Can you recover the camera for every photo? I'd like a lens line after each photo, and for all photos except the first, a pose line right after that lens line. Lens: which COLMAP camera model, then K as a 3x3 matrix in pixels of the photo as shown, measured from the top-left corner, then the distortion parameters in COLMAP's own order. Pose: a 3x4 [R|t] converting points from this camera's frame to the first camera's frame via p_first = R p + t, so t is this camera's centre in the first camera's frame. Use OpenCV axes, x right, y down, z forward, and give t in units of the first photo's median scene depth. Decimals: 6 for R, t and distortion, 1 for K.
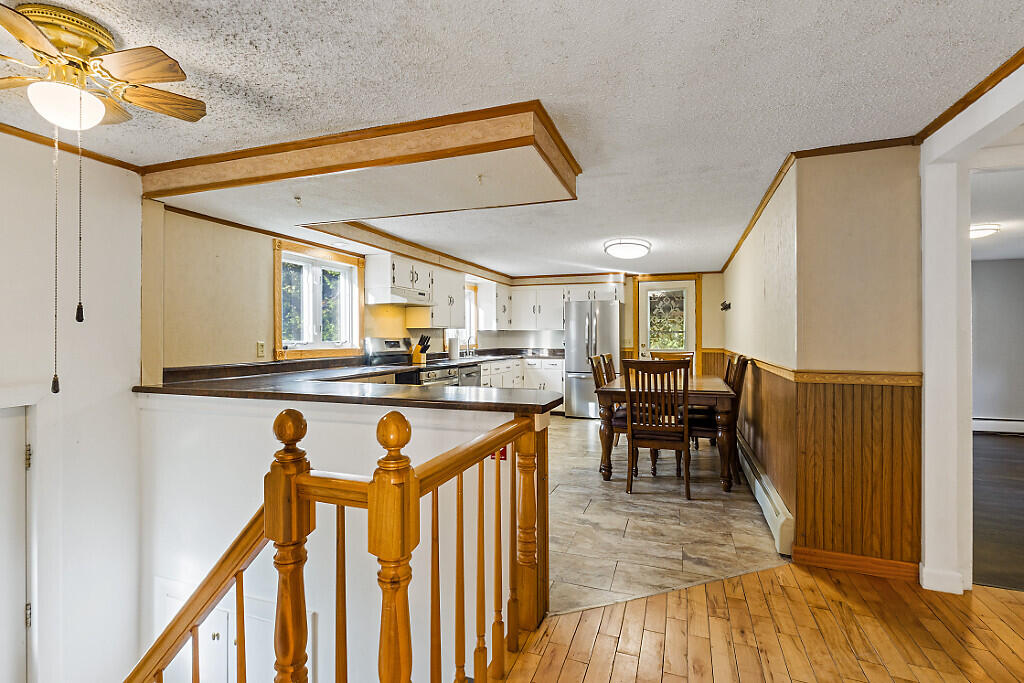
lens RADIAL K [[467.9, 0, 518.3], [0, 467.9, 338.3], [0, 0, 1]] dist [-0.000079, -0.001120]
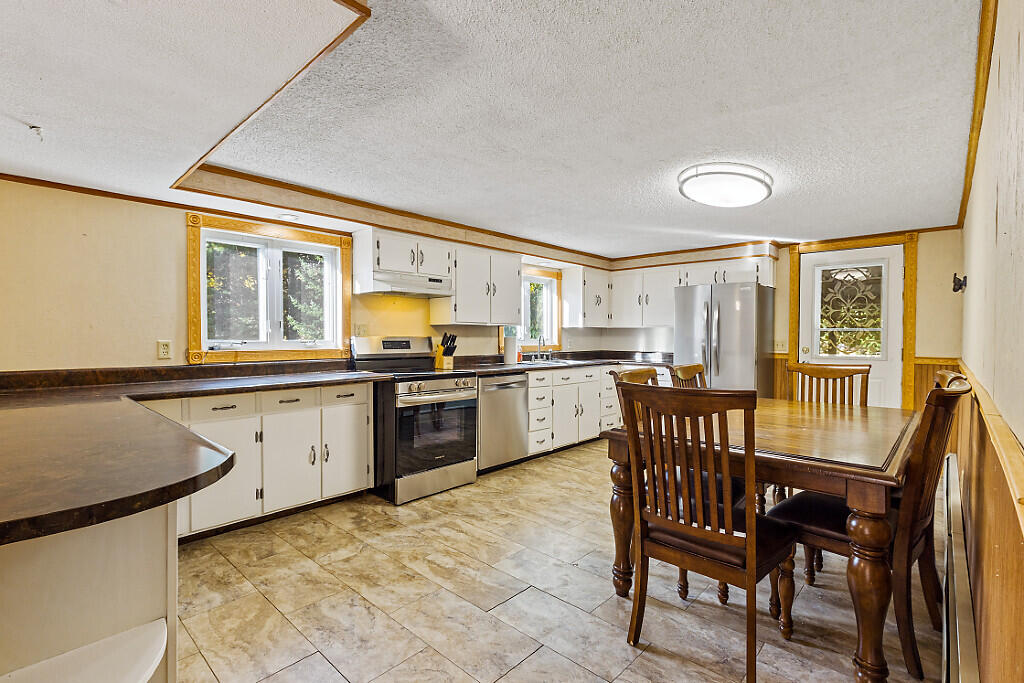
lens RADIAL K [[467.9, 0, 506.4], [0, 467.9, 343.2], [0, 0, 1]] dist [-0.000079, -0.001120]
pose [[0.914345, 0.012380, -0.404747, 0.207953], [-0.006830, 0.999862, 0.015155, -0.002511], [0.404878, -0.011093, 0.914303, 0.319997]]
